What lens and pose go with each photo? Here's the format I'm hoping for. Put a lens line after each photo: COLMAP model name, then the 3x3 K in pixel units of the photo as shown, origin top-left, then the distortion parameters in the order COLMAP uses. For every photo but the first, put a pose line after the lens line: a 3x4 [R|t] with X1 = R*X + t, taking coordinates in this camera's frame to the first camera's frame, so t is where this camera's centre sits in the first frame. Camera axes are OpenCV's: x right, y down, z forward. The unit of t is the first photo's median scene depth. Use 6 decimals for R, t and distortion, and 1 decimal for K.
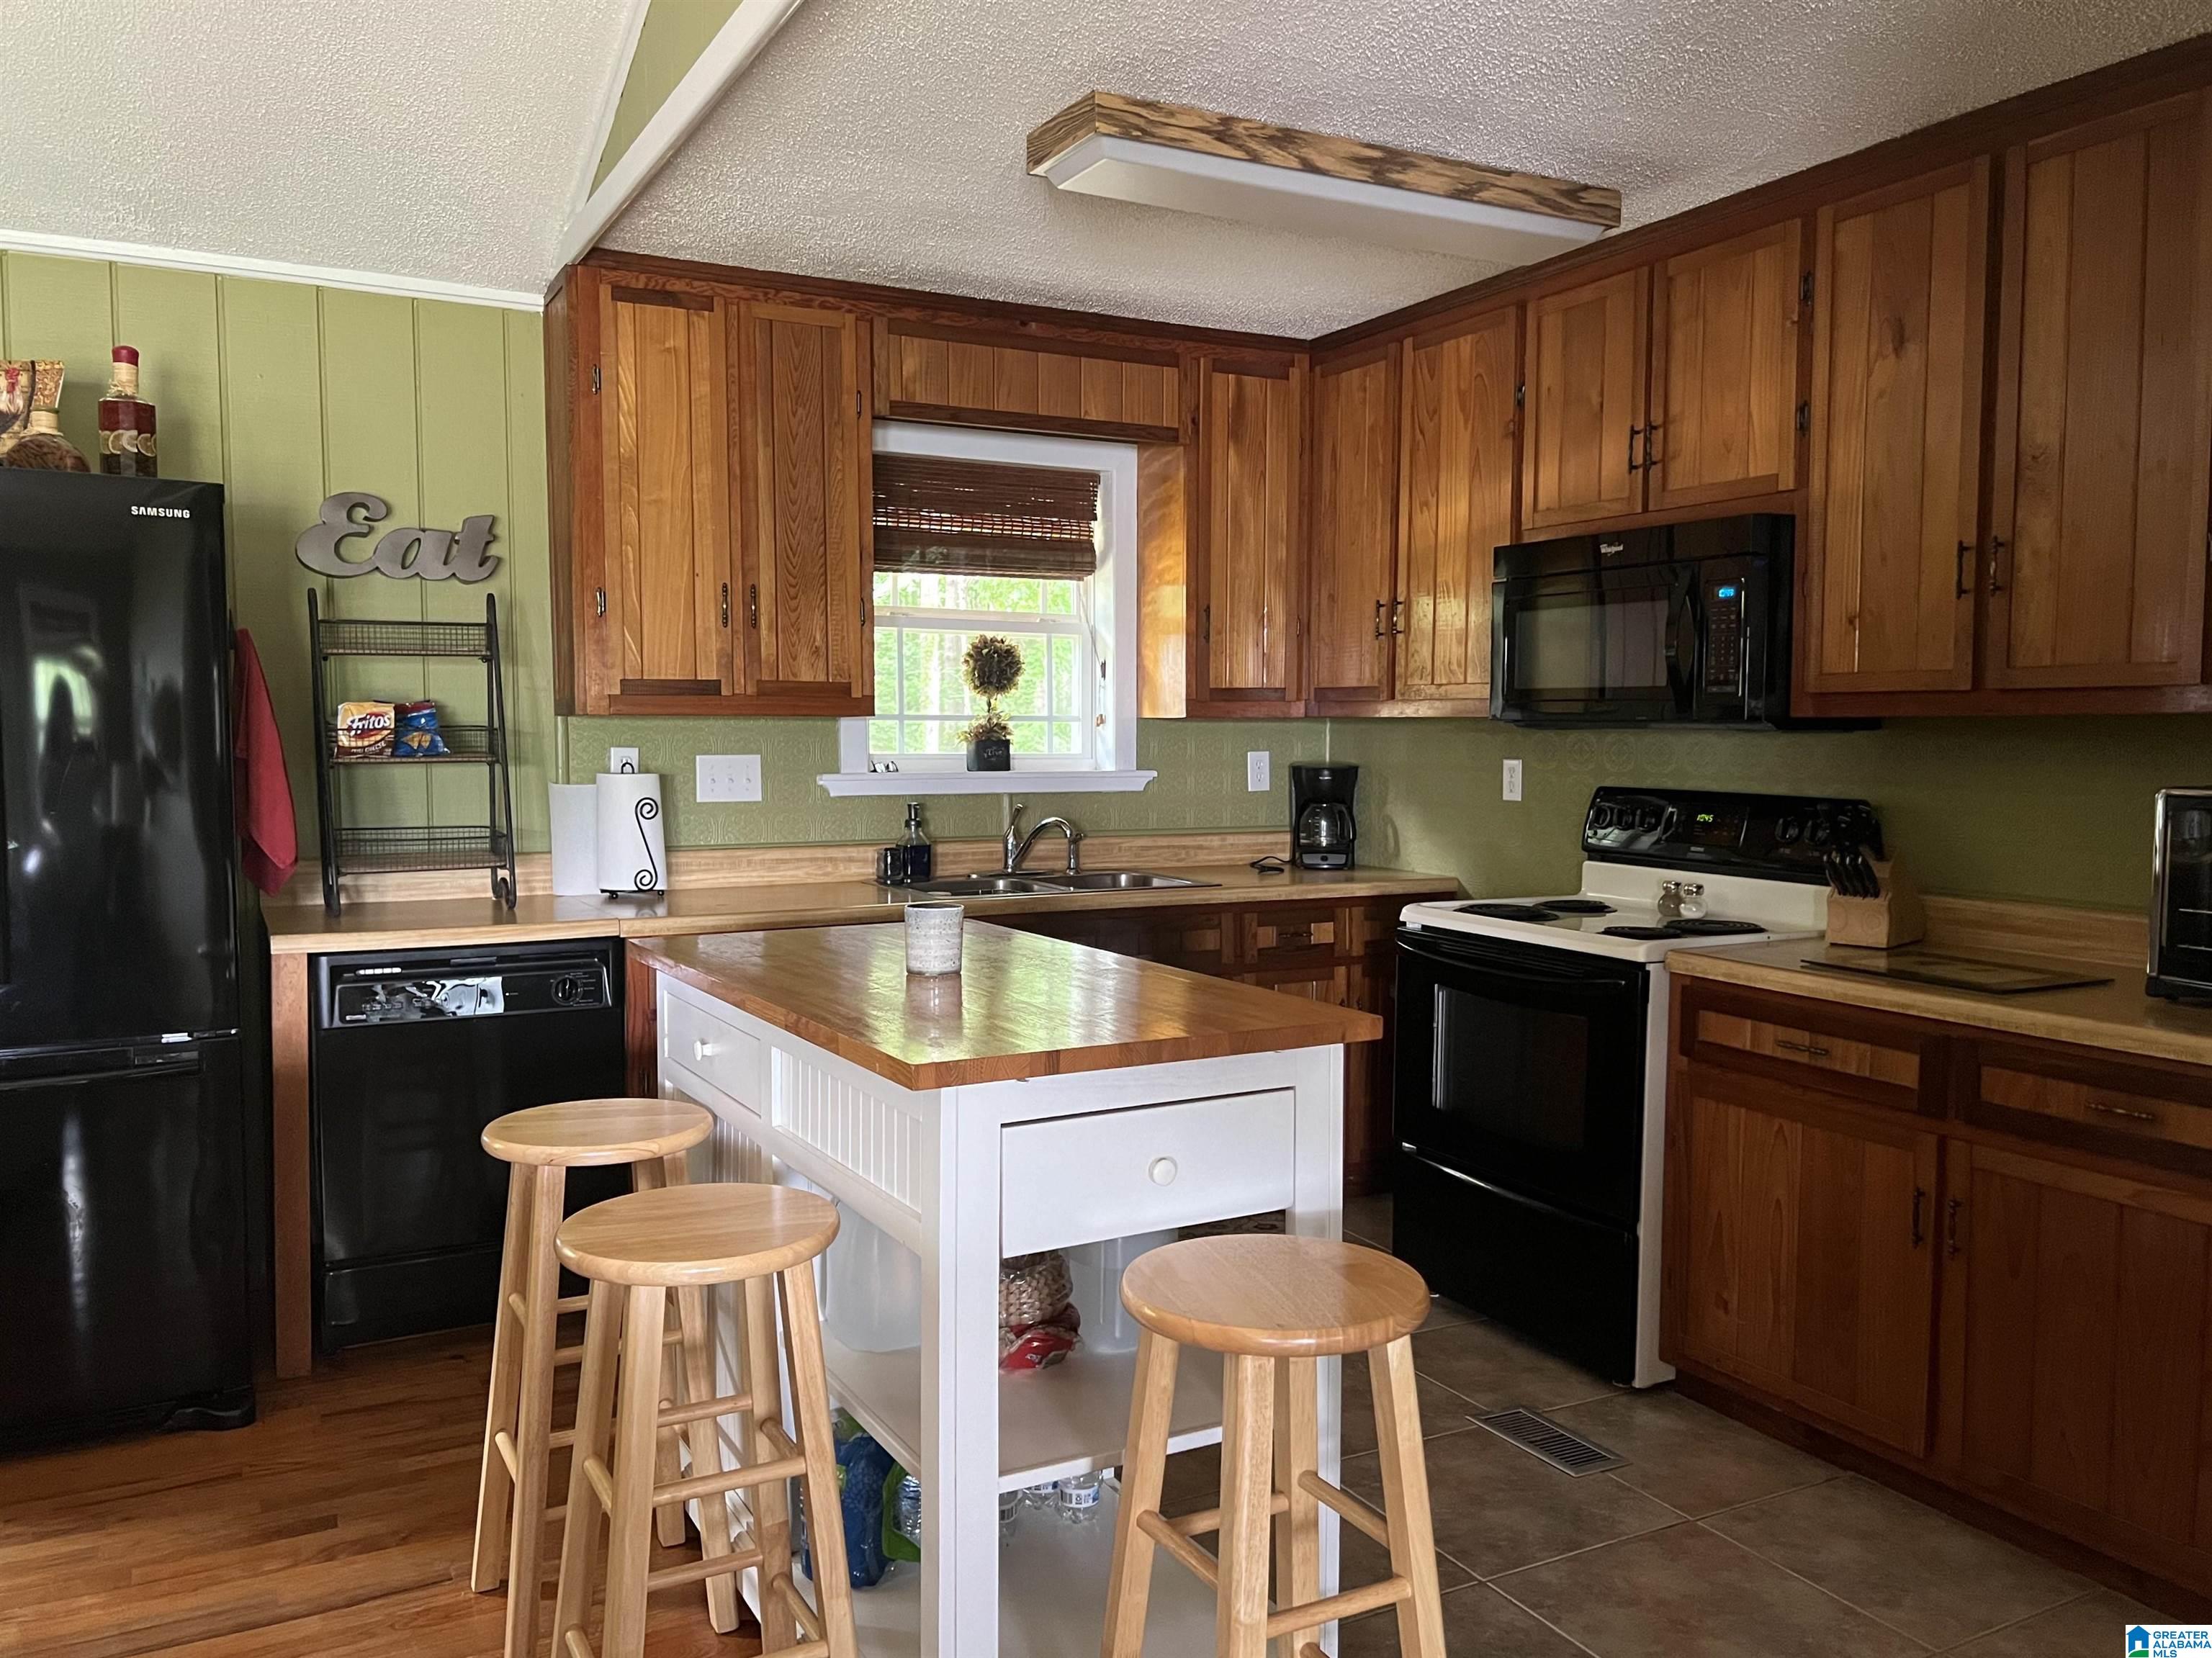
lens RADIAL K [[1679.5, 0, 1102.0], [0, 1679.5, 832.3], [0, 0, 1]] dist [0.140112, -0.225003]
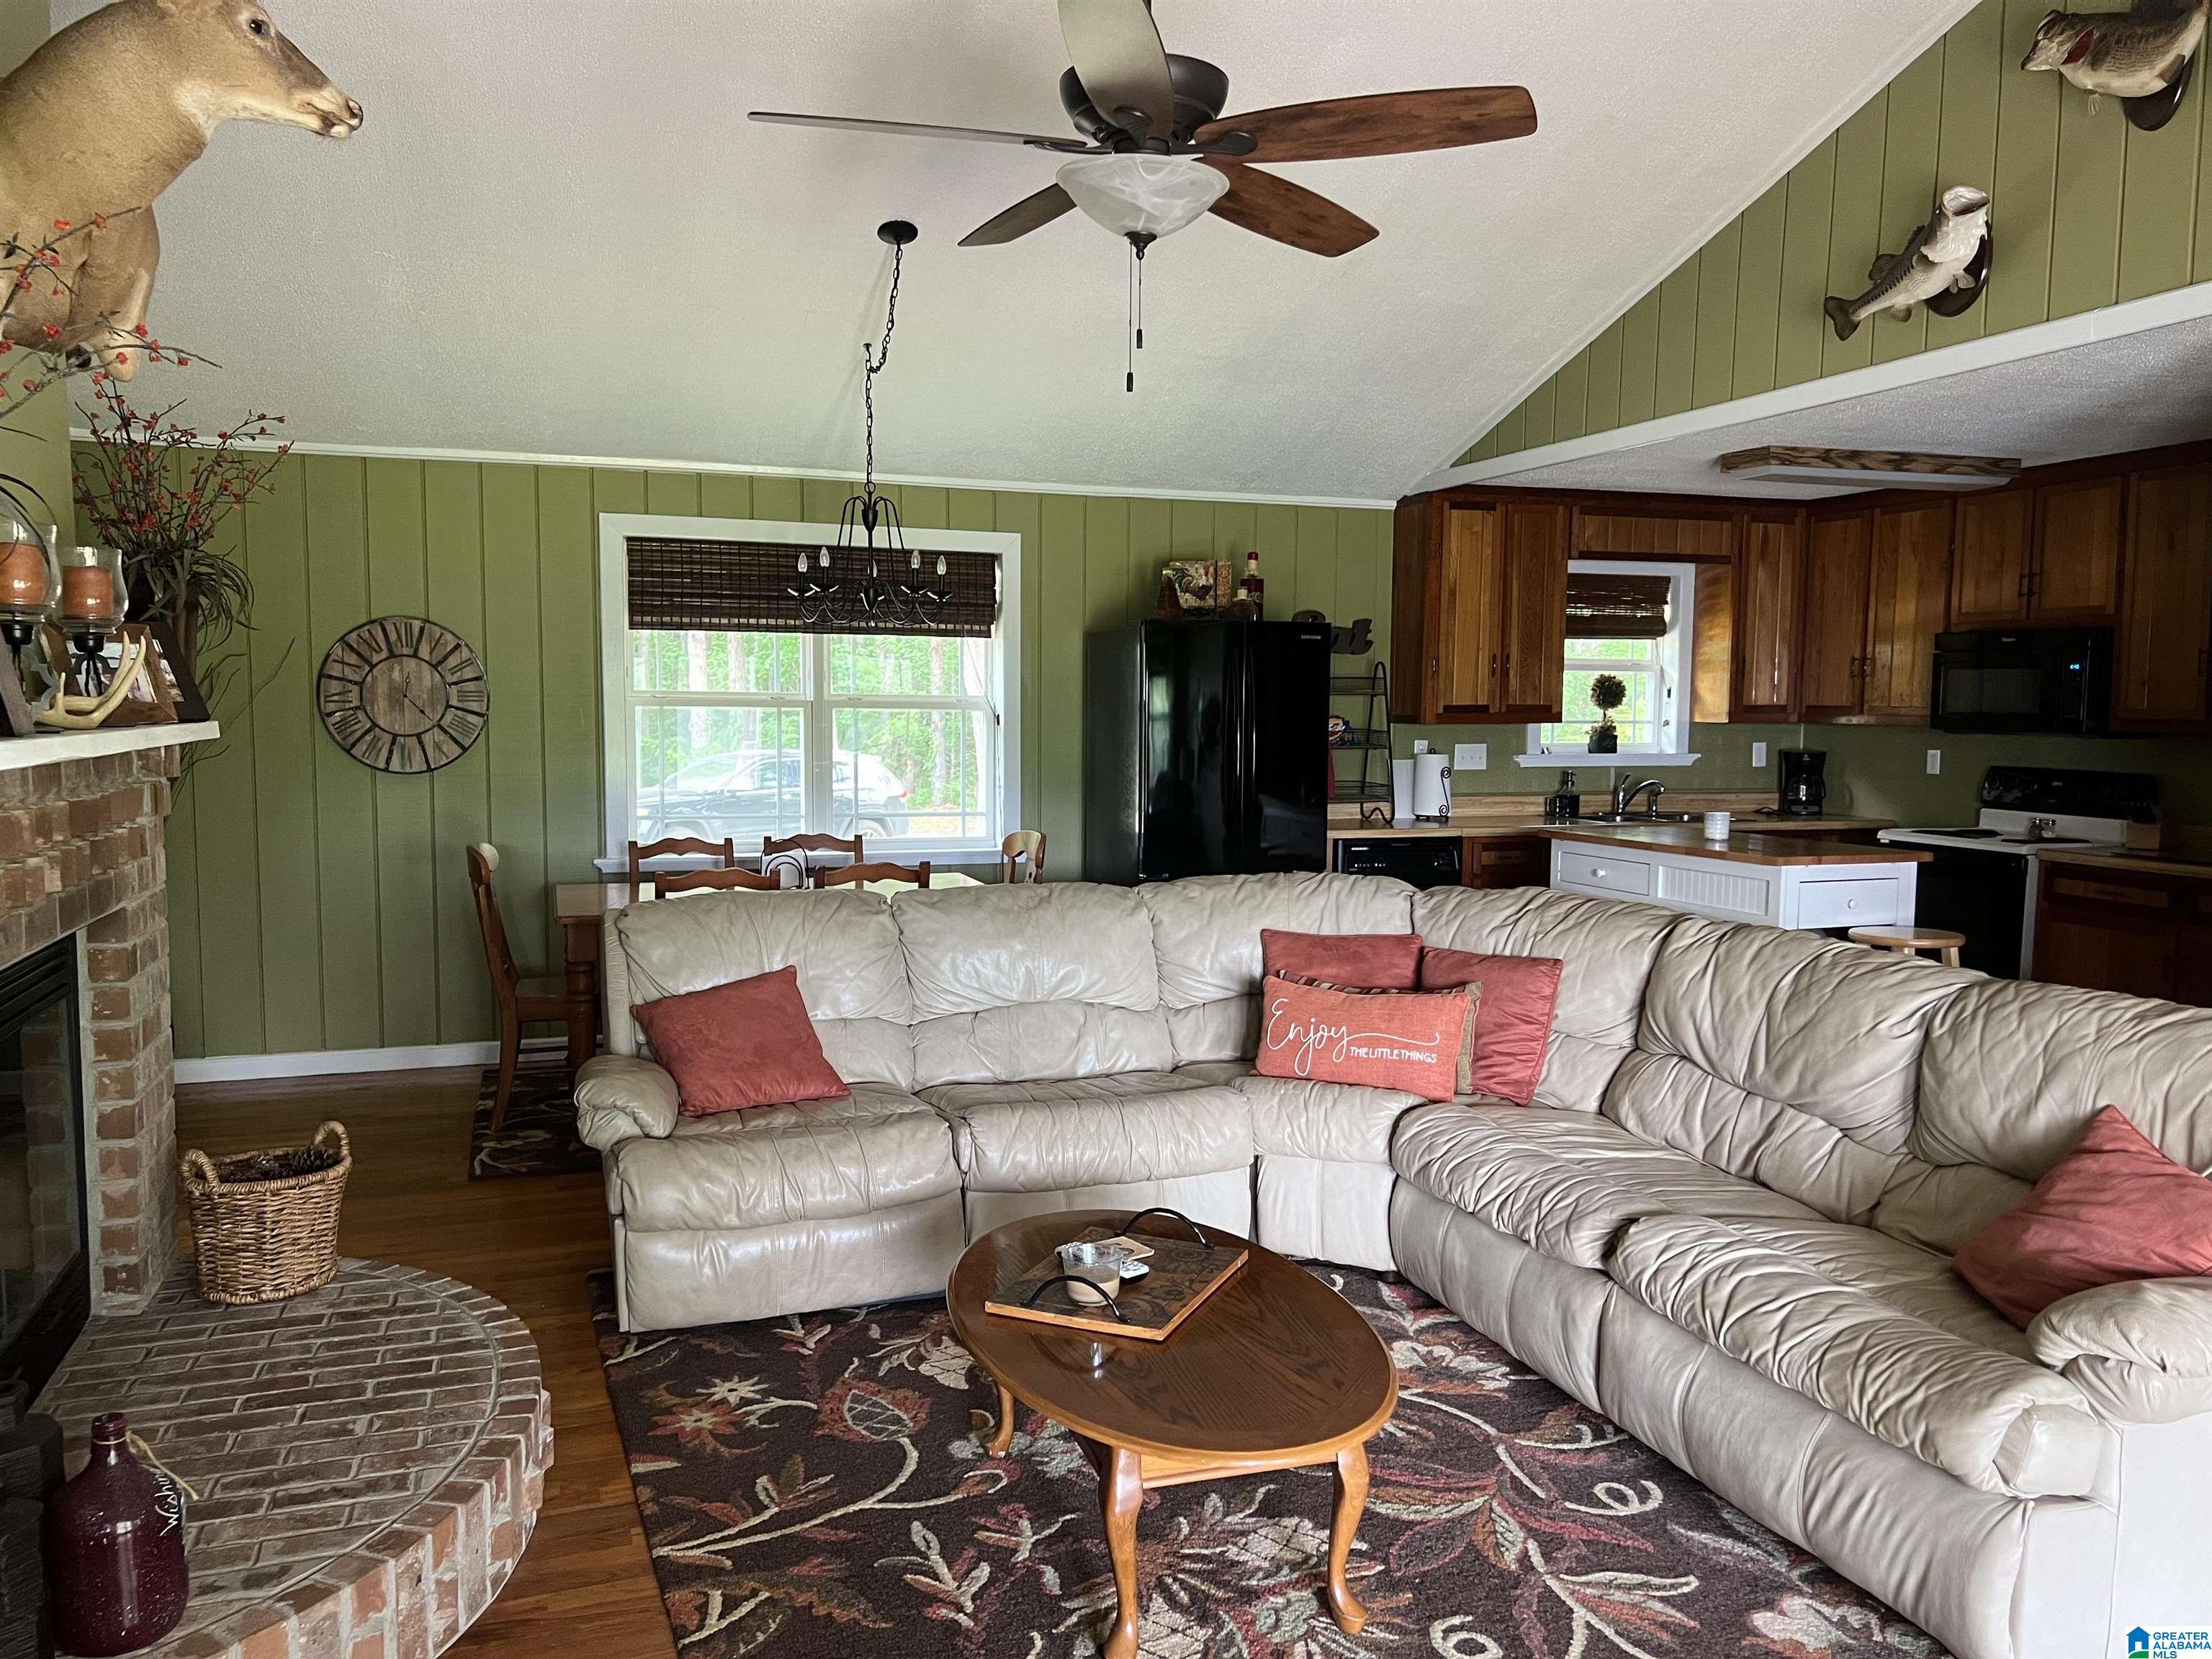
lens RADIAL K [[1660.7, 0, 1094.0], [0, 1660.7, 842.5], [0, 0, 1]] dist [0.019621, -0.008747]
pose [[0.986556, 0.017749, -0.162458, -0.327185], [-0.014194, 0.999634, 0.023020, 0.024554], [0.162807, -0.020405, 0.986447, -0.820022]]
